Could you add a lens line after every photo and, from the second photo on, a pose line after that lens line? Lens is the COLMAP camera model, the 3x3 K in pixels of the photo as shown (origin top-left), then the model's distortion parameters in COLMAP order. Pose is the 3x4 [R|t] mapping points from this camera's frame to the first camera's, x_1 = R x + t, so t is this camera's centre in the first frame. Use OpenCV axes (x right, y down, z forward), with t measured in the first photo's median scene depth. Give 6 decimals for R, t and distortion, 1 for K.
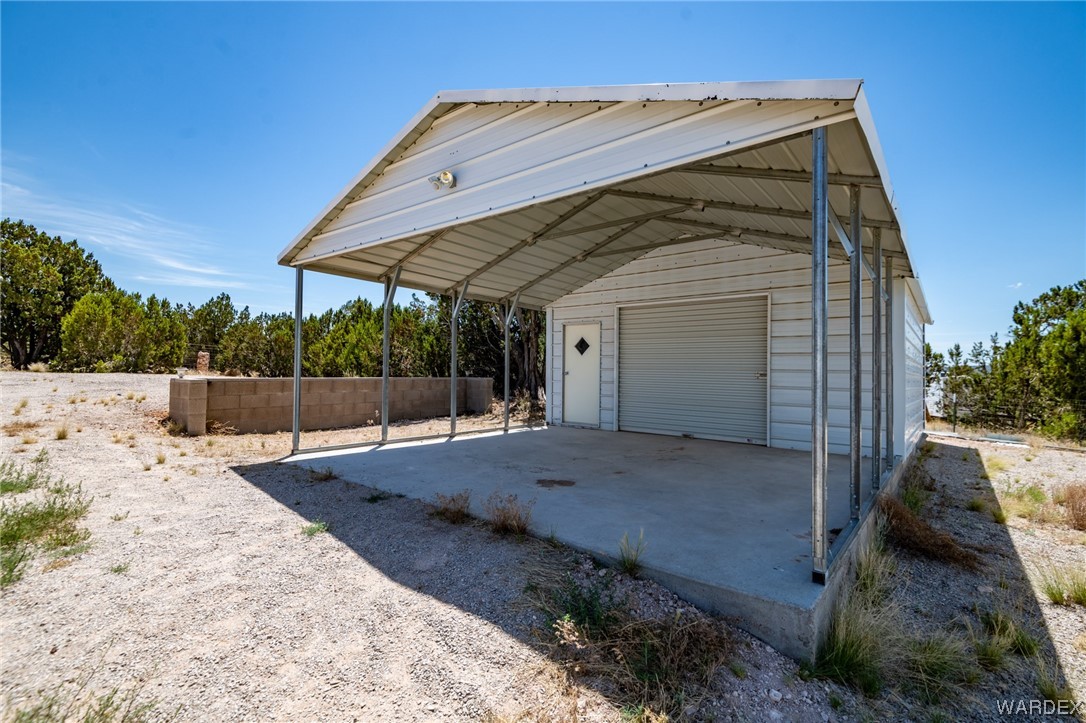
lens RADIAL K [[497.6, 0, 552.5], [0, 497.6, 349.5], [0, 0, 1]] dist [0.025580, -0.014348]
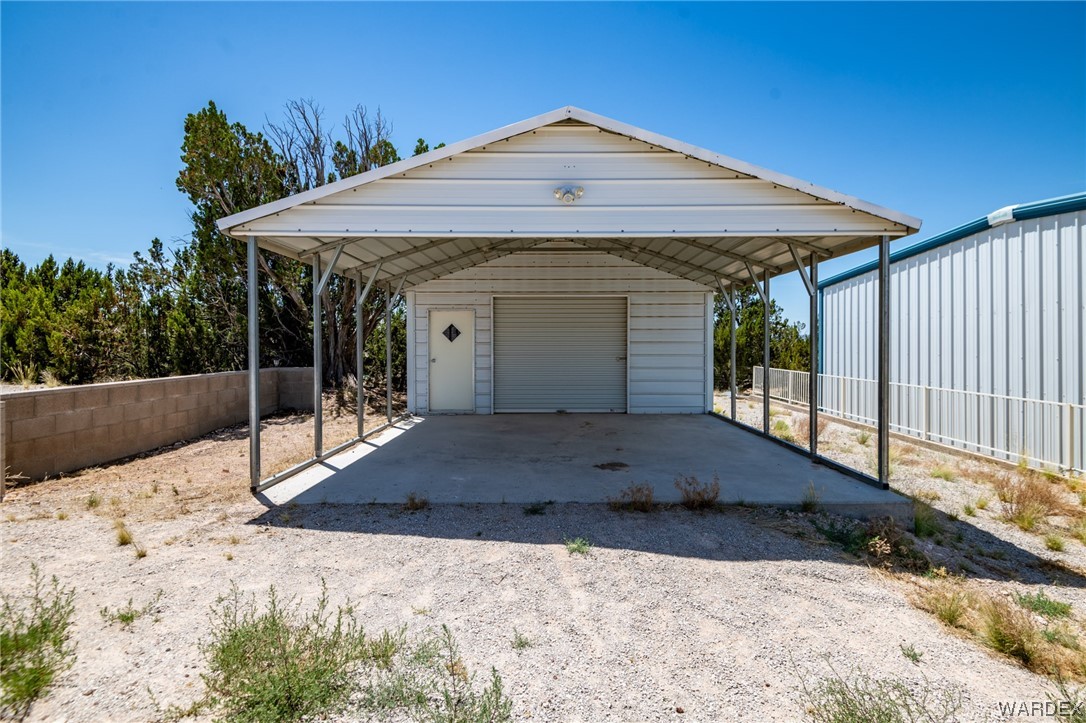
lens RADIAL K [[497.6, 0, 550.9], [0, 497.6, 329.8], [0, 0, 1]] dist [0.025580, -0.014348]
pose [[0.773784, 0.001006, 0.633449, -0.486225], [-0.015148, 0.999742, 0.016916, -0.038129], [-0.633269, -0.022685, 0.773599, 0.116144]]
